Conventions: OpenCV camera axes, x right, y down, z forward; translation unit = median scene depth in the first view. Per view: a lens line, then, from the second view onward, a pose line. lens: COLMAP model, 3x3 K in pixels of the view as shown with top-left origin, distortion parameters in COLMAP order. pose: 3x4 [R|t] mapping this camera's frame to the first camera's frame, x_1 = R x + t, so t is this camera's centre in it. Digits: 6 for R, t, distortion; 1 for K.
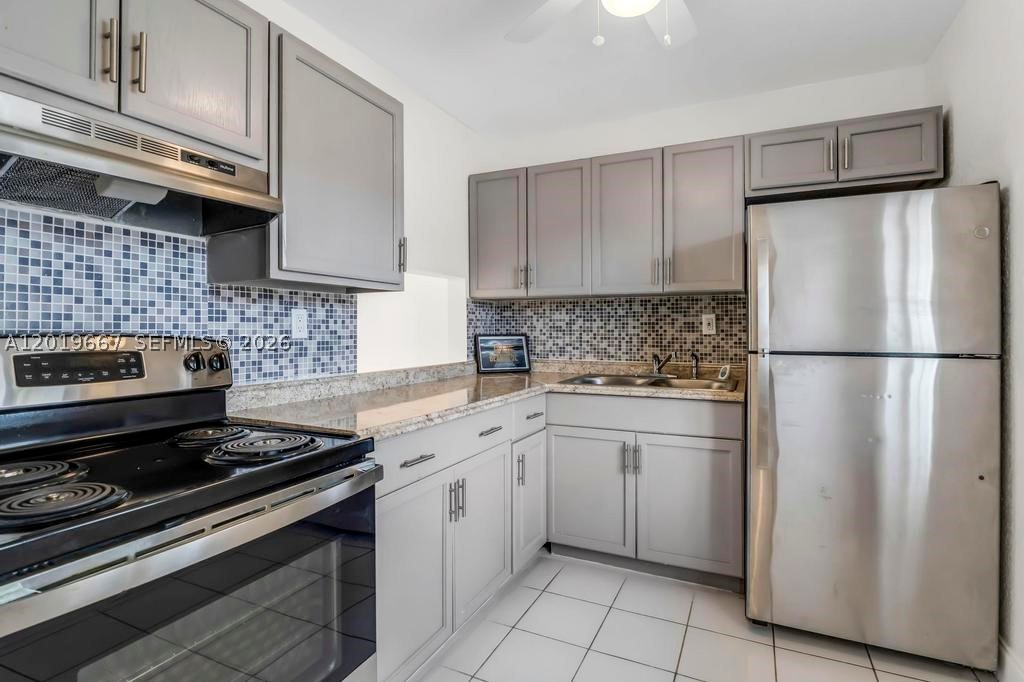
lens RADIAL K [[492.8, 0, 503.5], [0, 492.8, 338.2], [0, 0, 1]] dist [-0.011691, 0.001331]
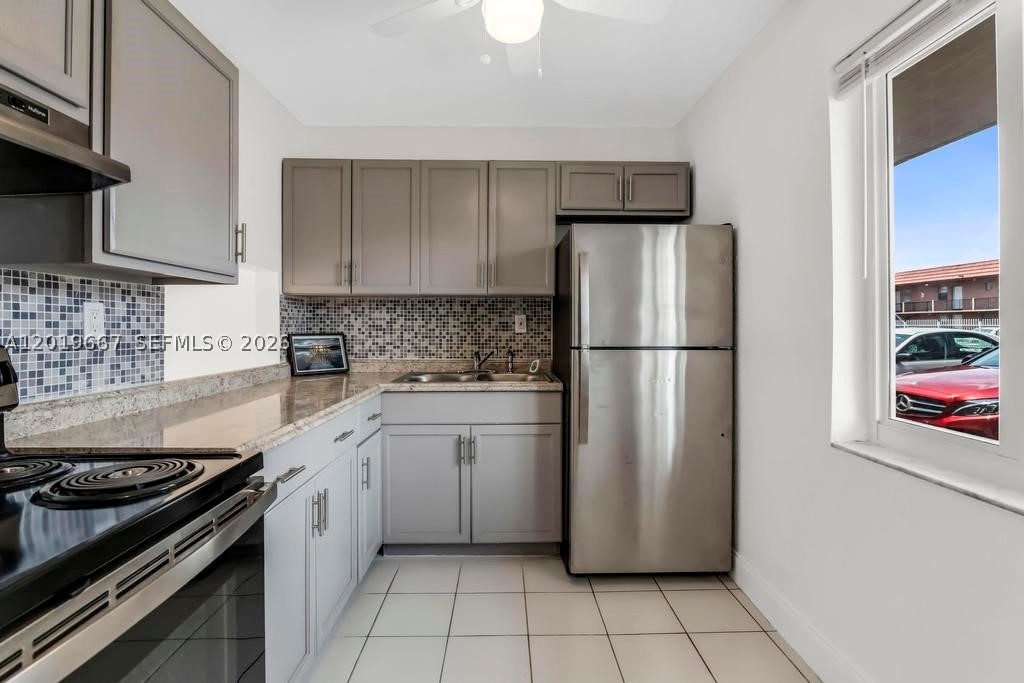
lens RADIAL K [[492.8, 0, 503.5], [0, 492.8, 338.7], [0, 0, 1]] dist [-0.011691, 0.001331]
pose [[0.894580, -0.008739, 0.446822, -0.132893], [0.006810, 0.999959, 0.005925, -0.001553], [-0.446856, -0.002257, 0.894603, 0.012582]]
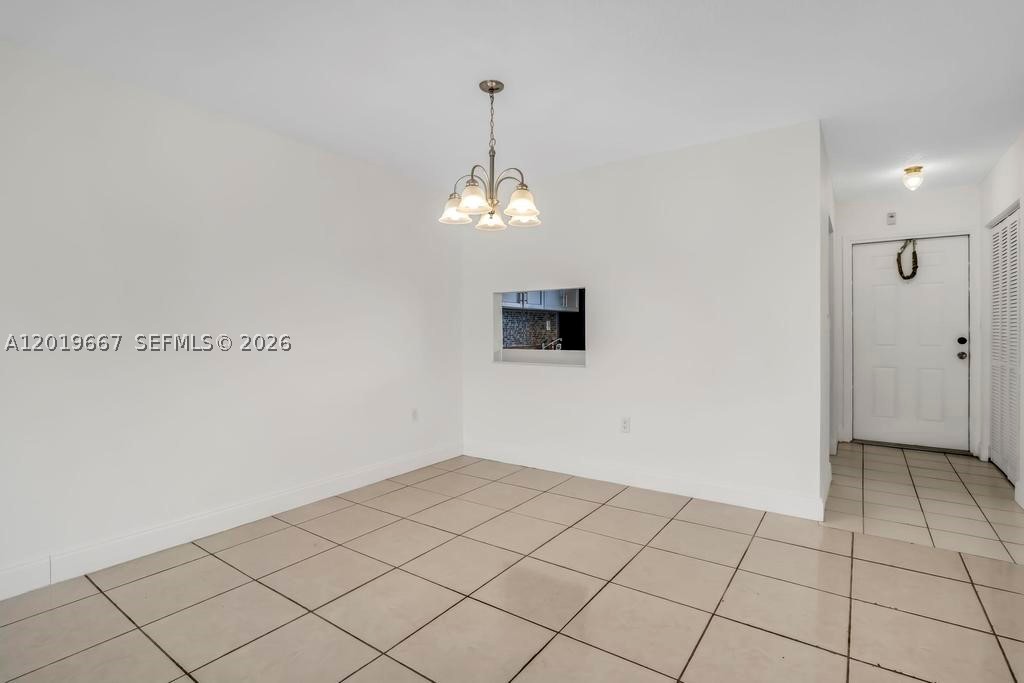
lens RADIAL K [[492.8, 0, 503.5], [0, 492.8, 338.7], [0, 0, 1]] dist [-0.011691, 0.001331]
pose [[0.178787, -0.018840, 0.983707, -1.912372], [0.019101, 0.999695, 0.015675, -0.010105], [-0.983702, 0.015987, 0.179092, 0.897525]]
